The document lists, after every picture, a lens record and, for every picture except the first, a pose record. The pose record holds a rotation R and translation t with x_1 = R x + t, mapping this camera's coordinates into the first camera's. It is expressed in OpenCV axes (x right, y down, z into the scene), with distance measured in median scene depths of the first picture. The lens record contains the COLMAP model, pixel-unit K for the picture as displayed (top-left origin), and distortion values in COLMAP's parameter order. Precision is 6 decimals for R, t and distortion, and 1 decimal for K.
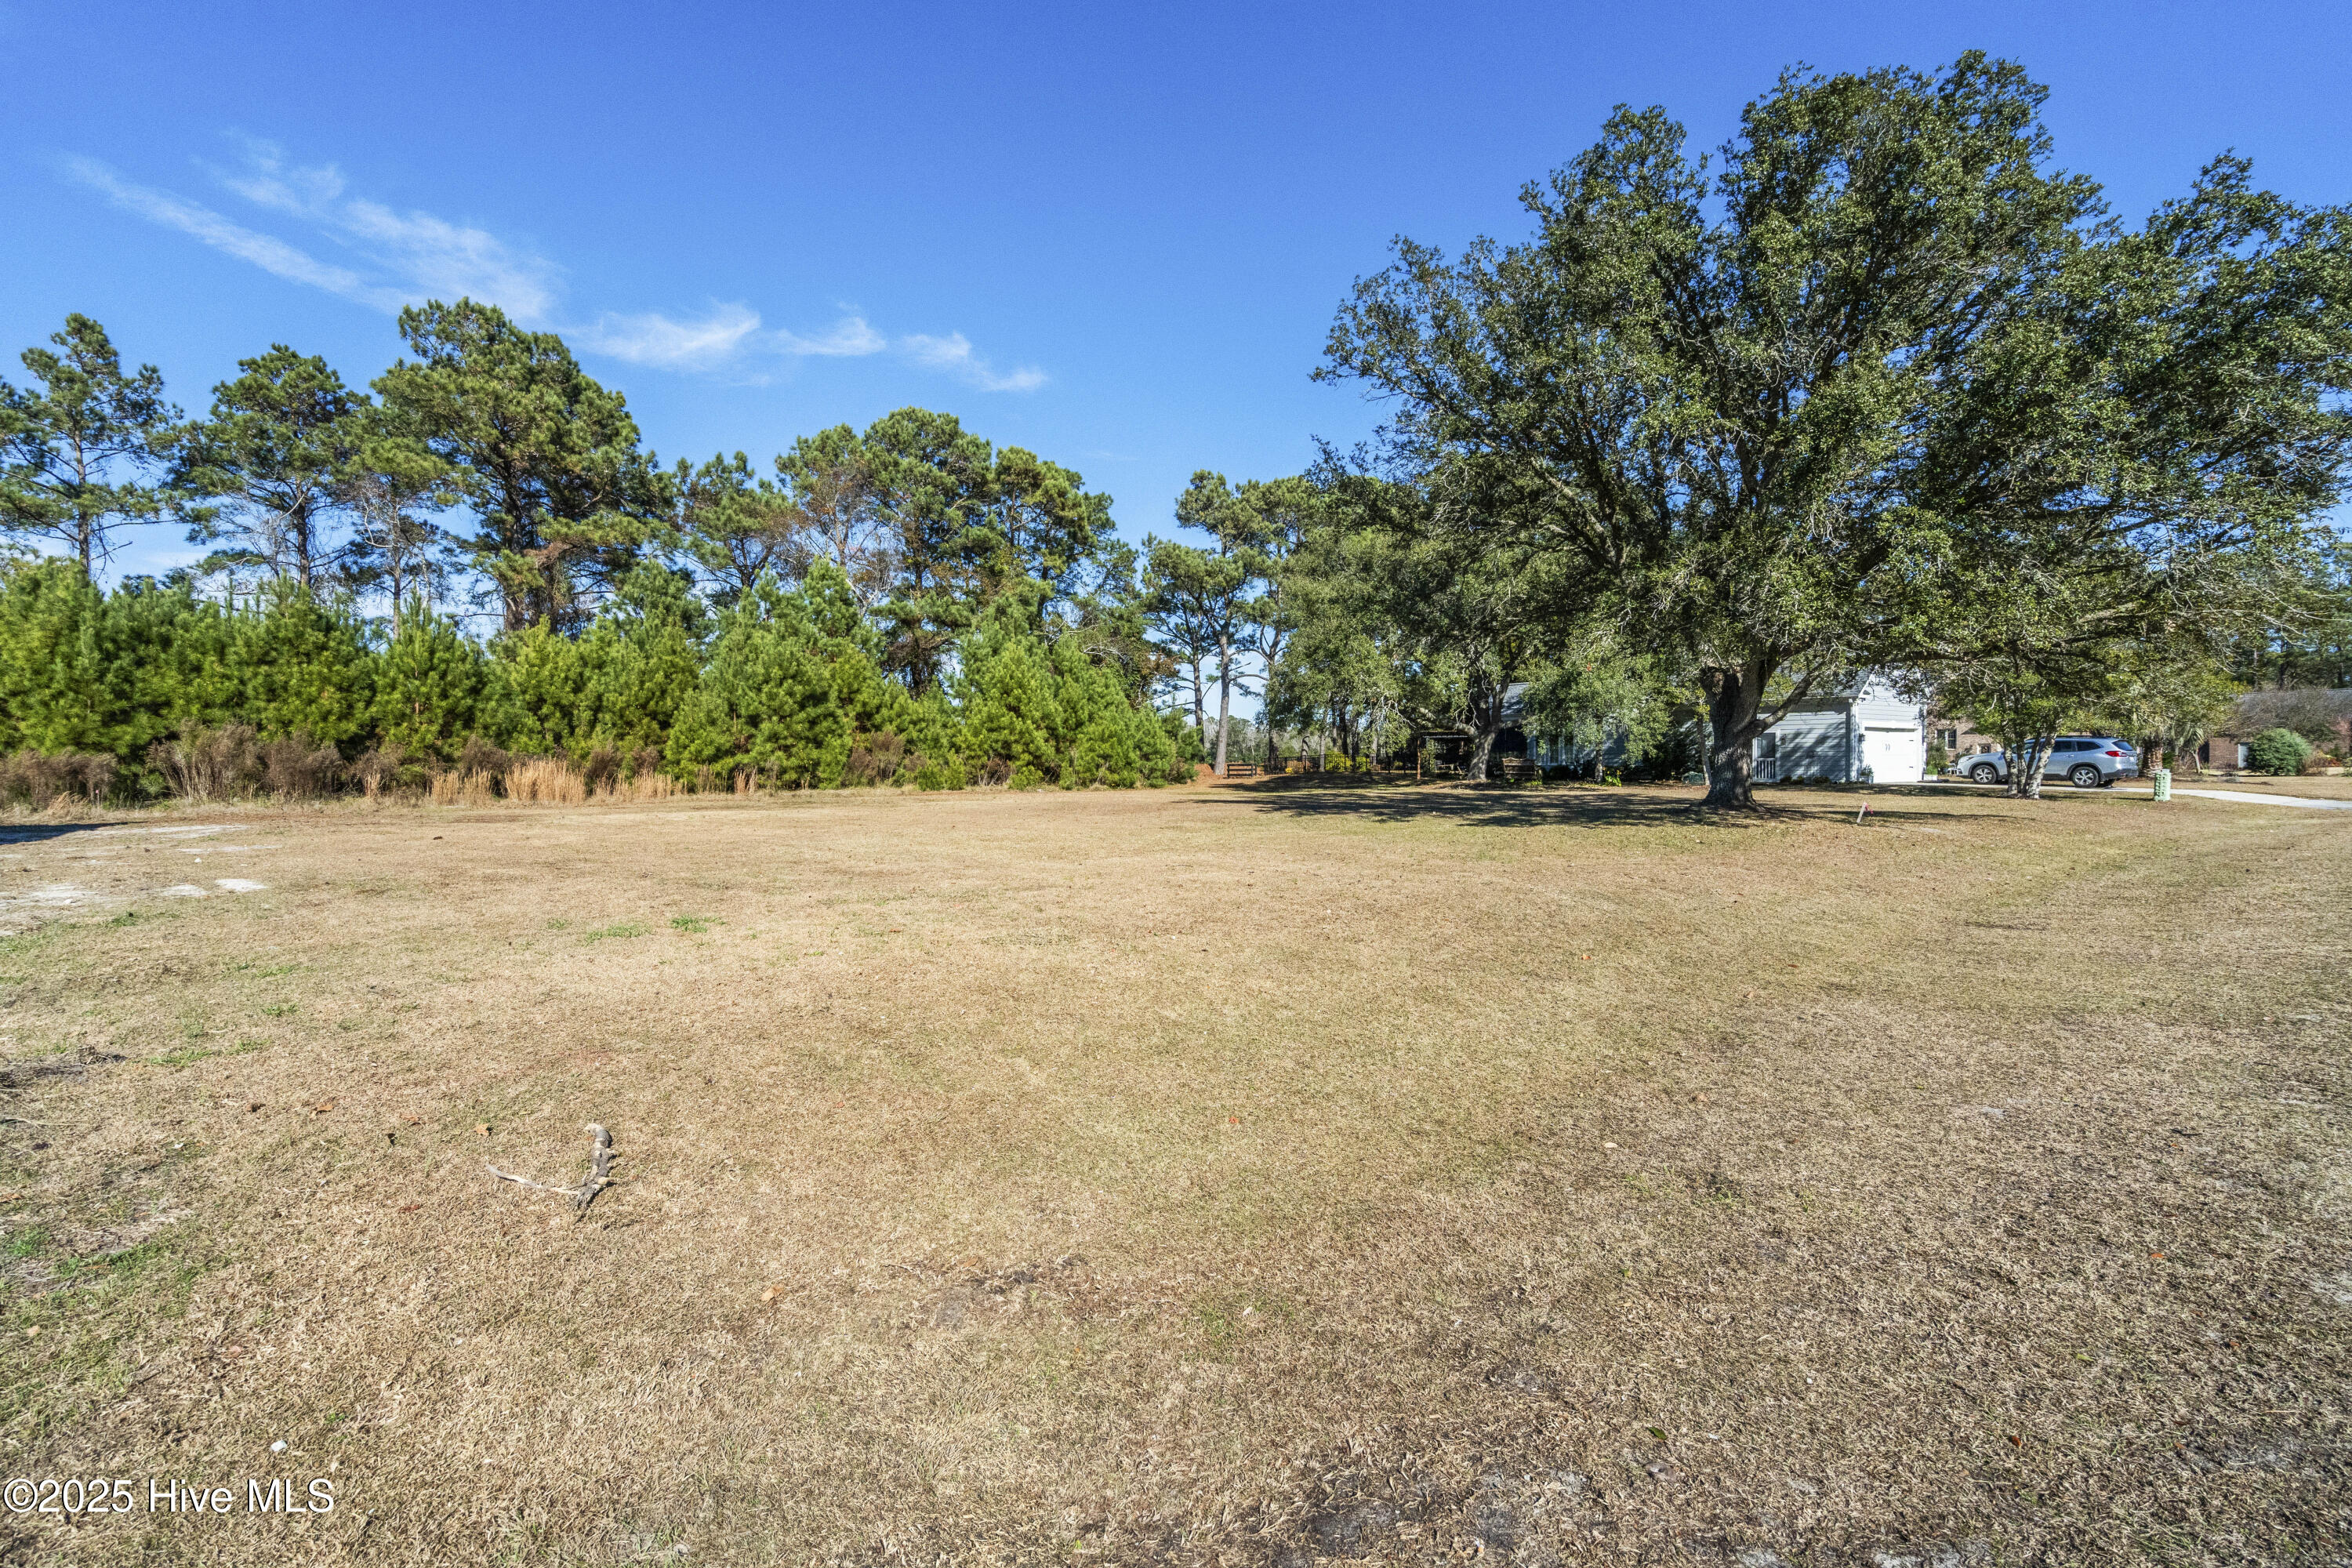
lens RADIAL K [[1069.4, 0, 1176.0], [0, 1069.4, 784.0], [0, 0, 1]] dist [-0.000187, -0.000060]
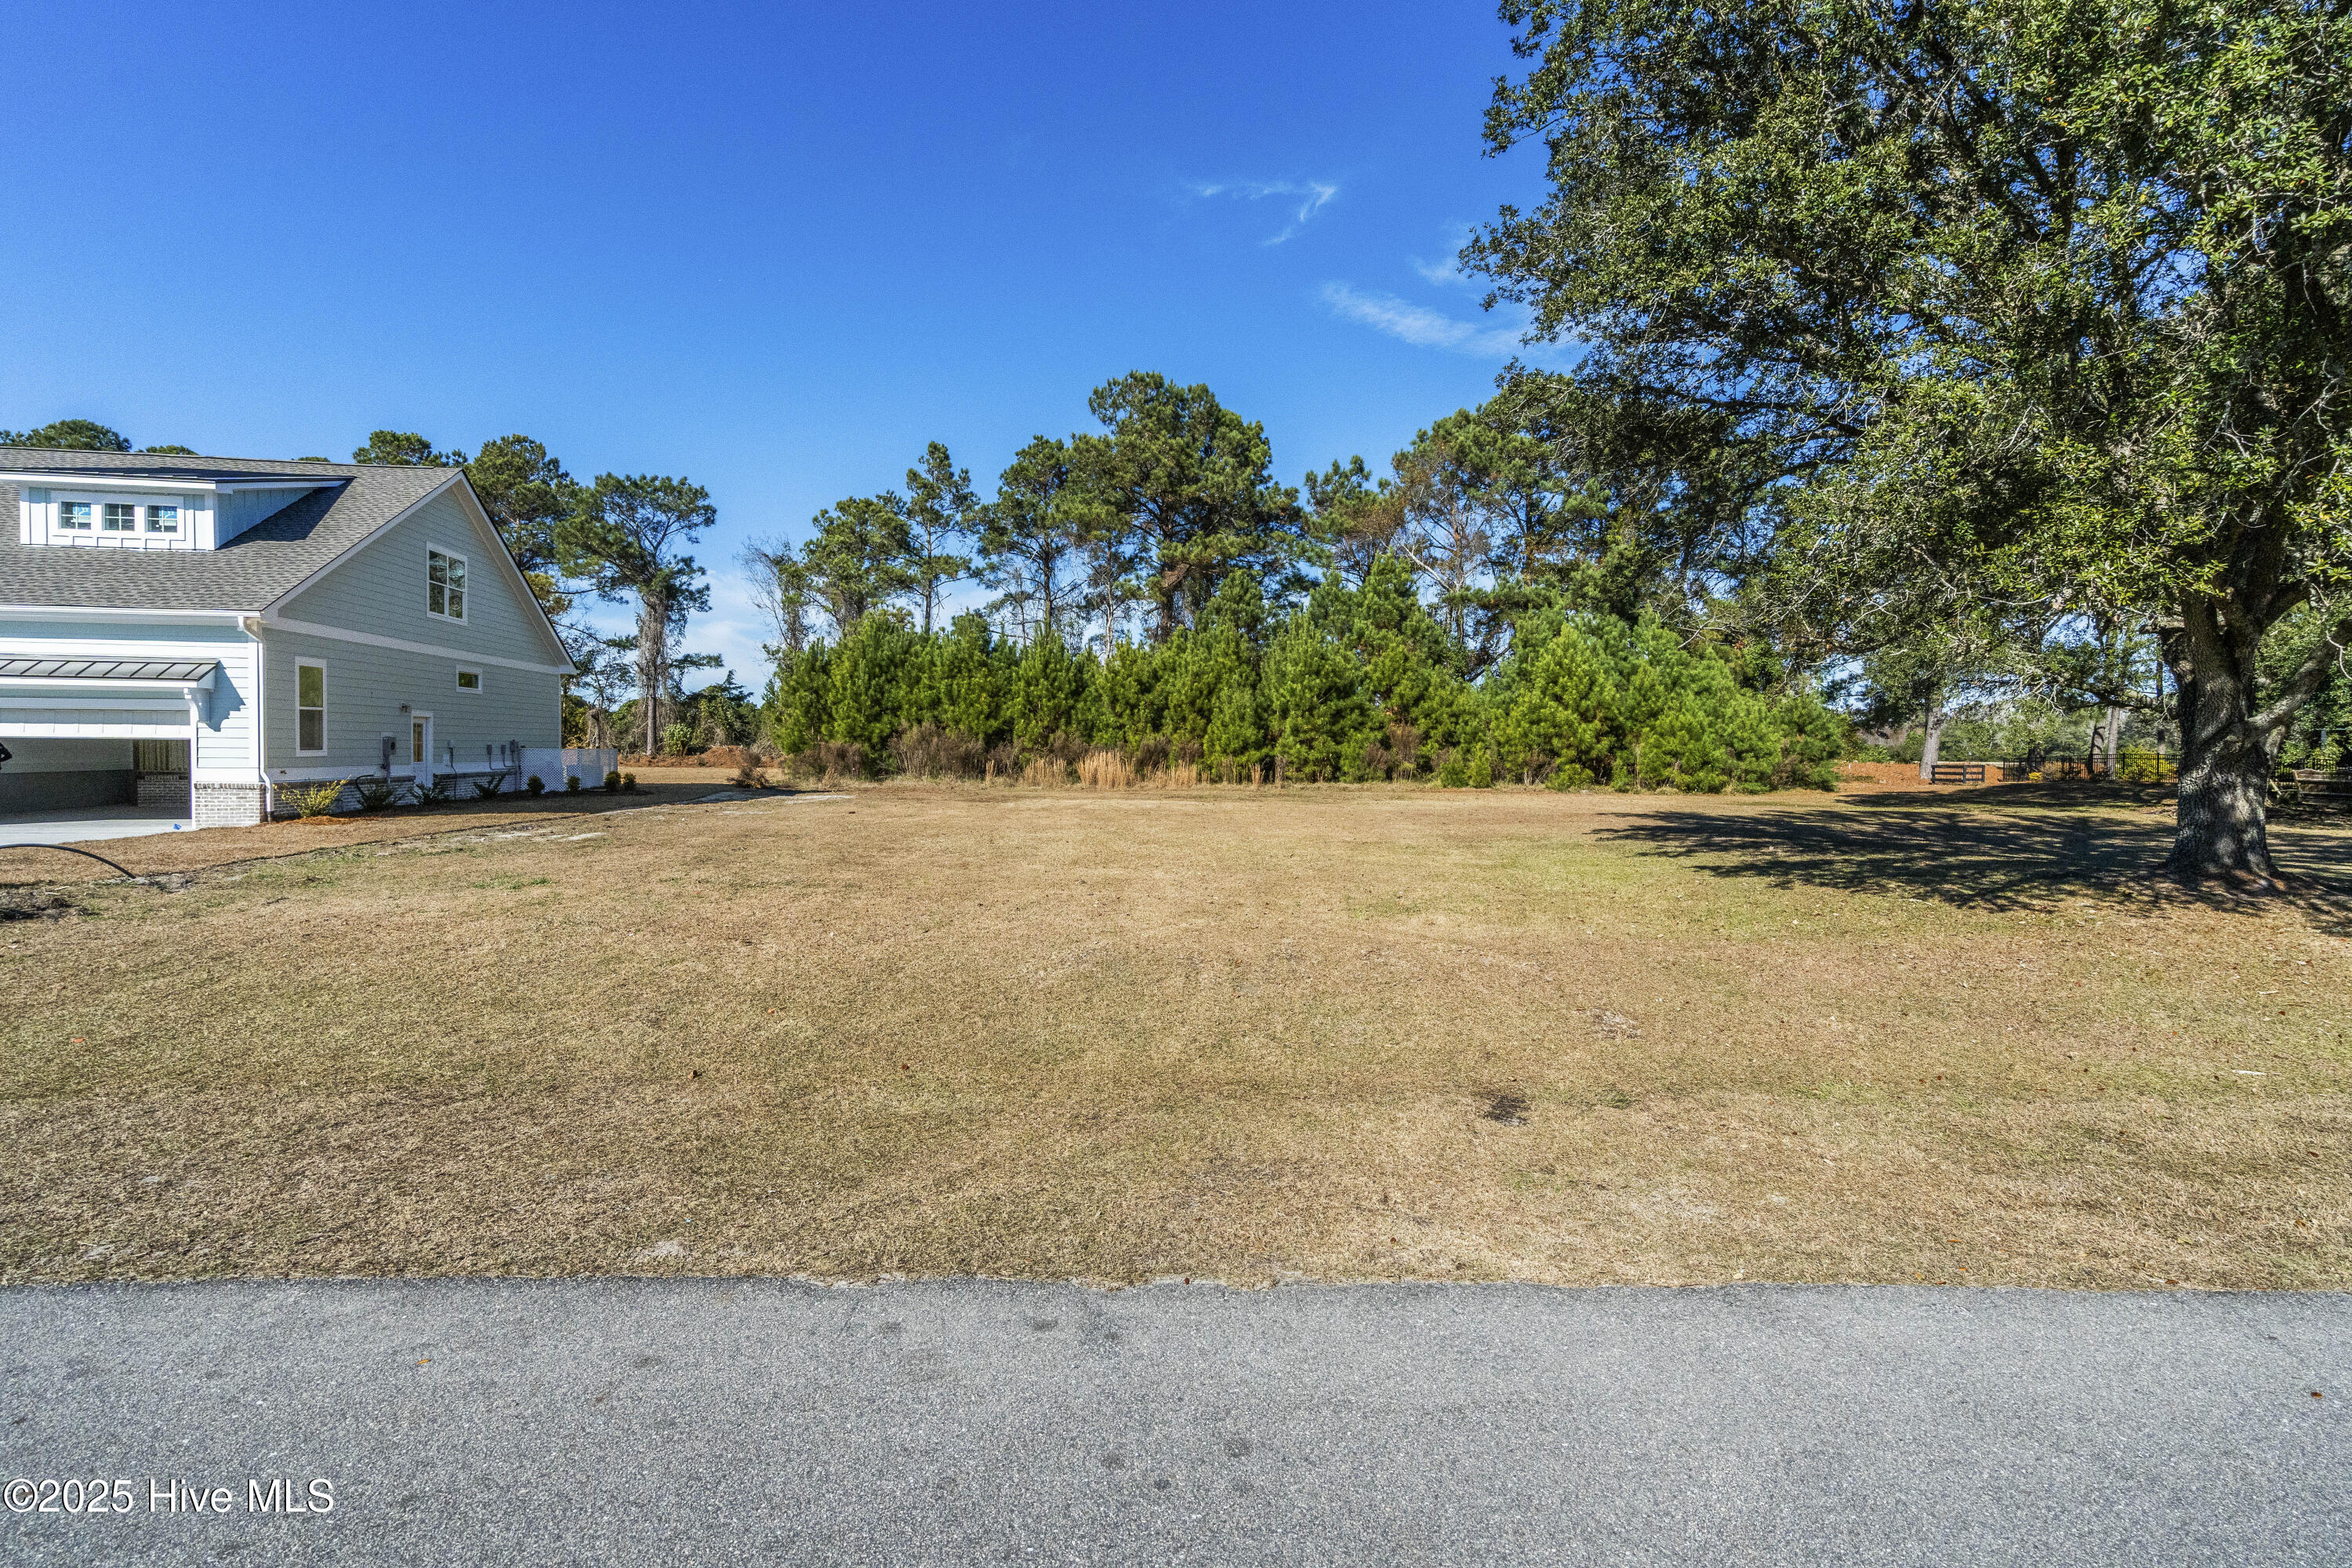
lens RADIAL K [[1069.4, 0, 1176.0], [0, 1069.4, 784.0], [0, 0, 1]] dist [-0.000187, -0.000060]
pose [[0.746327, 0.033090, -0.664757, 0.205530], [-0.026769, 0.999448, 0.019695, -0.008627], [0.665041, 0.003096, 0.746800, 0.131925]]
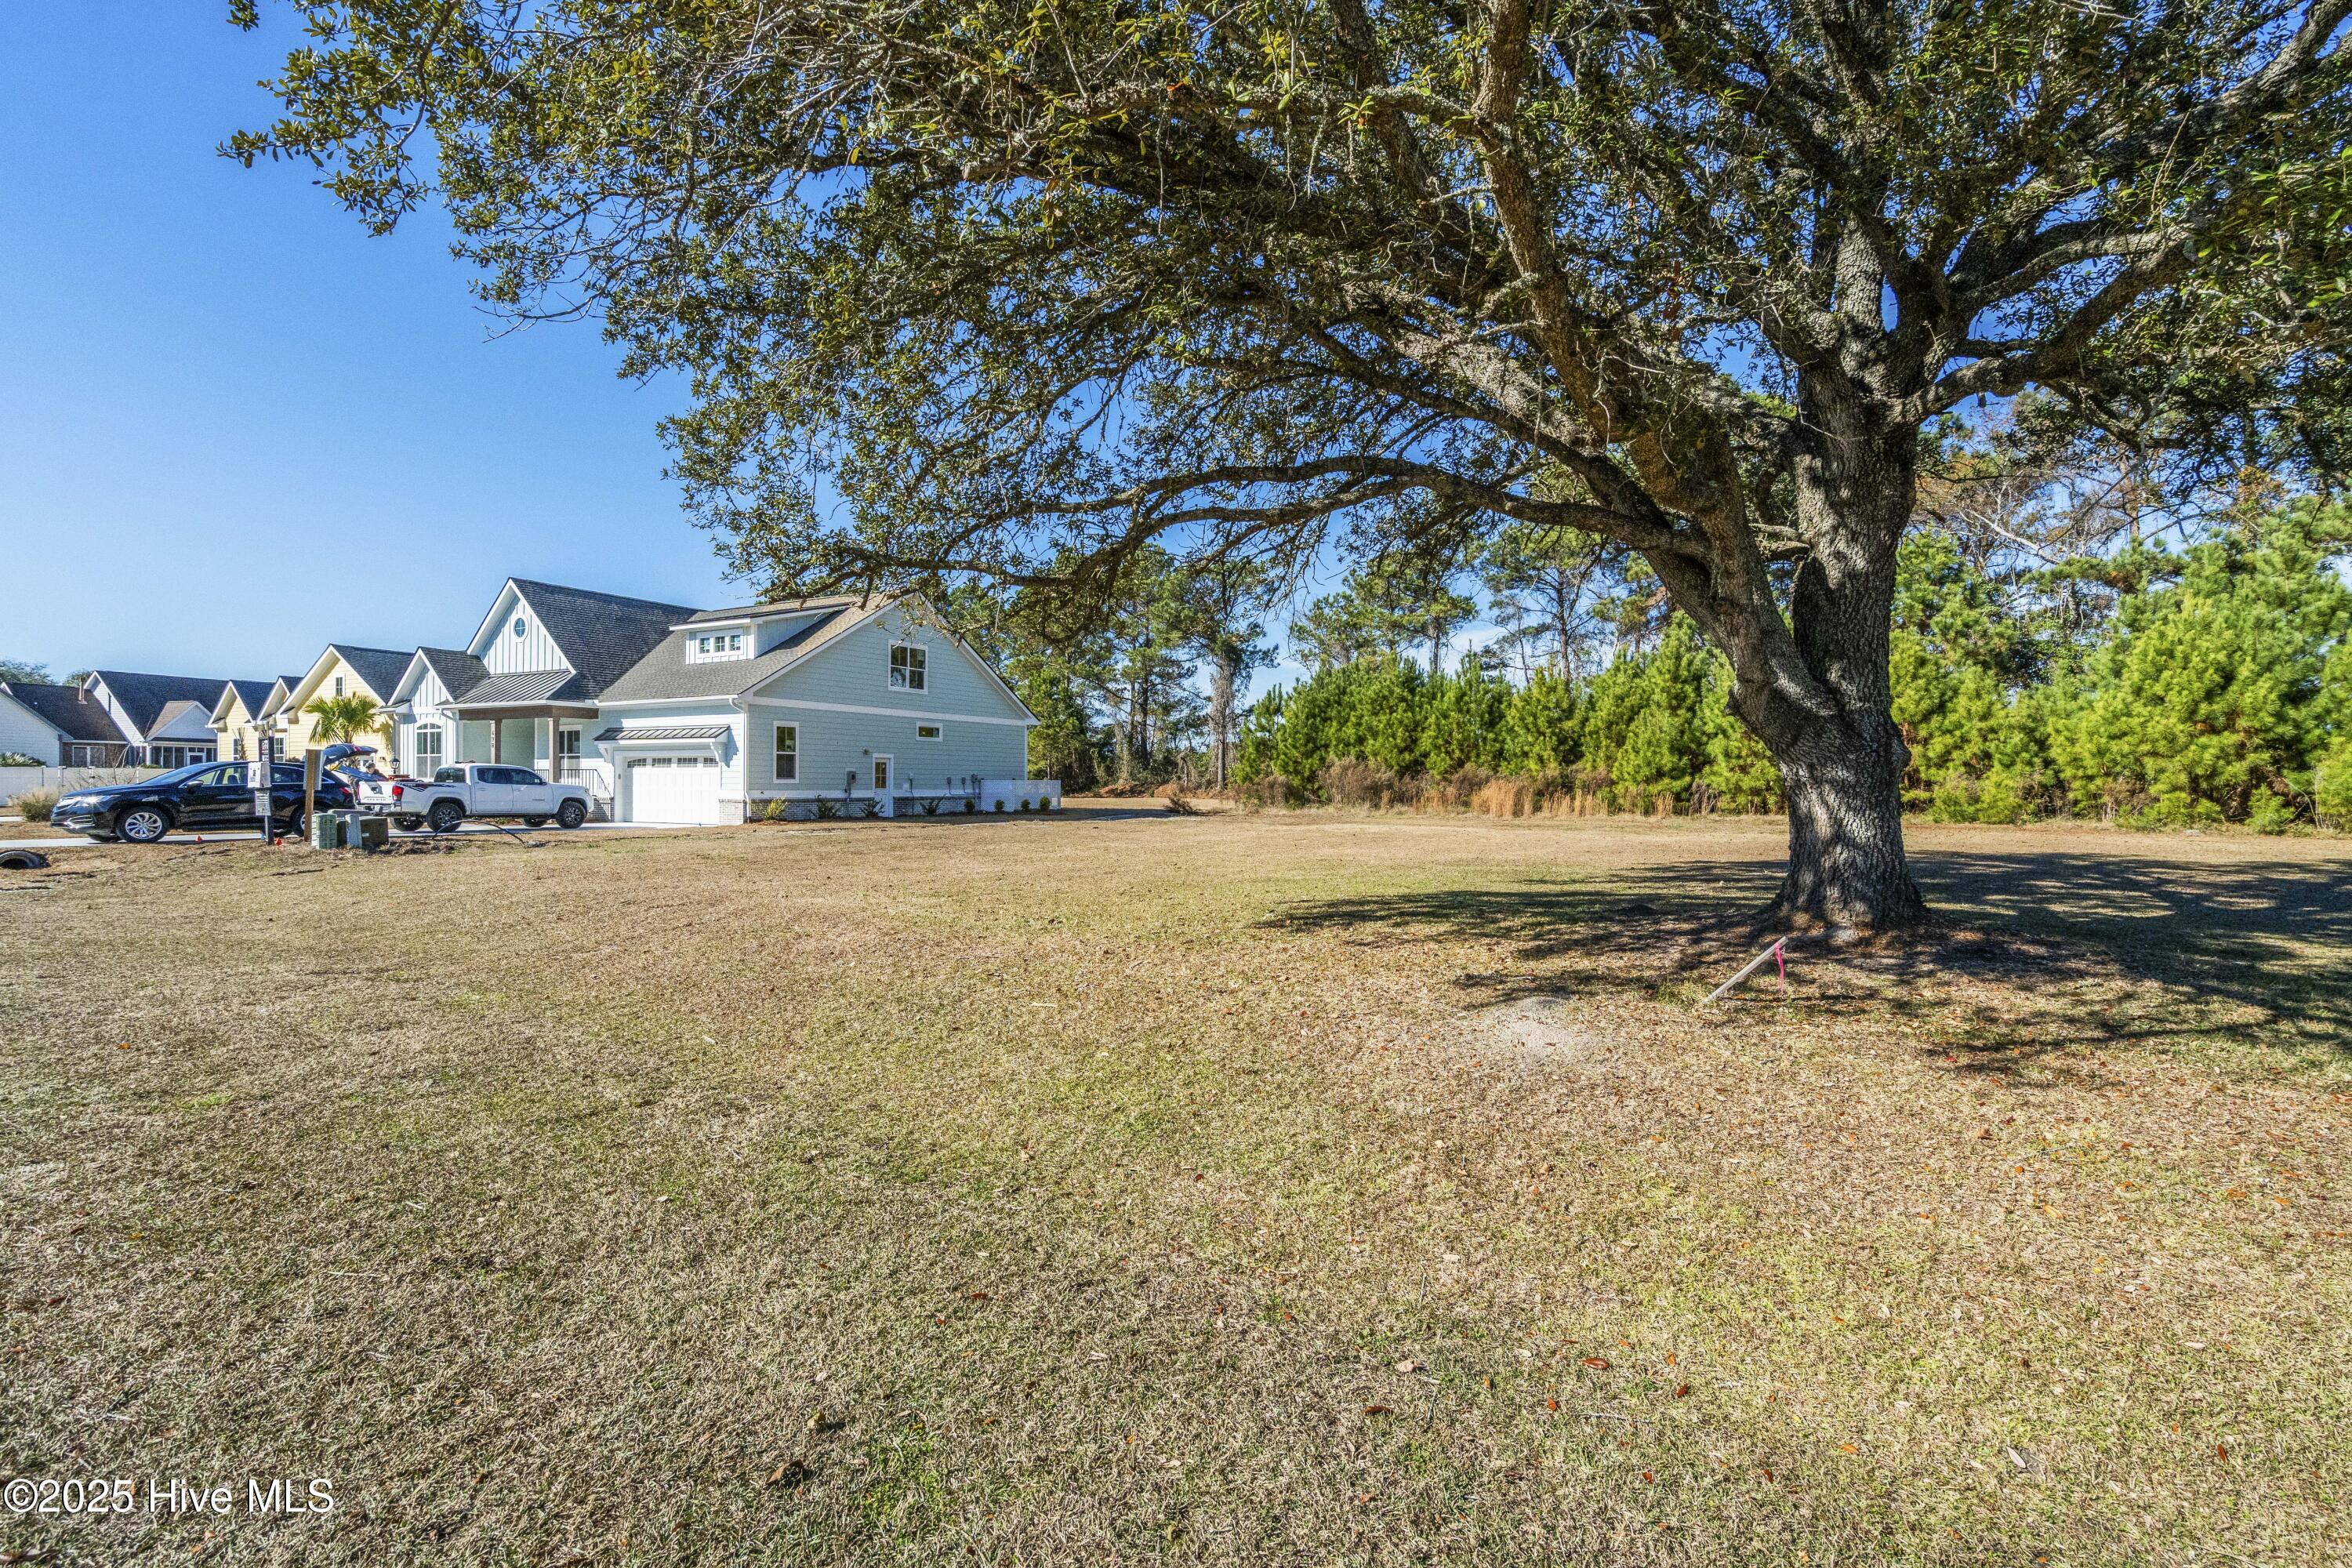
lens RADIAL K [[1034.6, 0, 1176.0], [0, 1034.6, 784.0], [0, 0, 1]] dist [-0.000104, 0.000009]
pose [[0.185416, 0.003835, -0.982653, 0.355145], [-0.024648, 0.999696, -0.000749, -0.007083], [0.982351, 0.024360, 0.185454, 0.347486]]
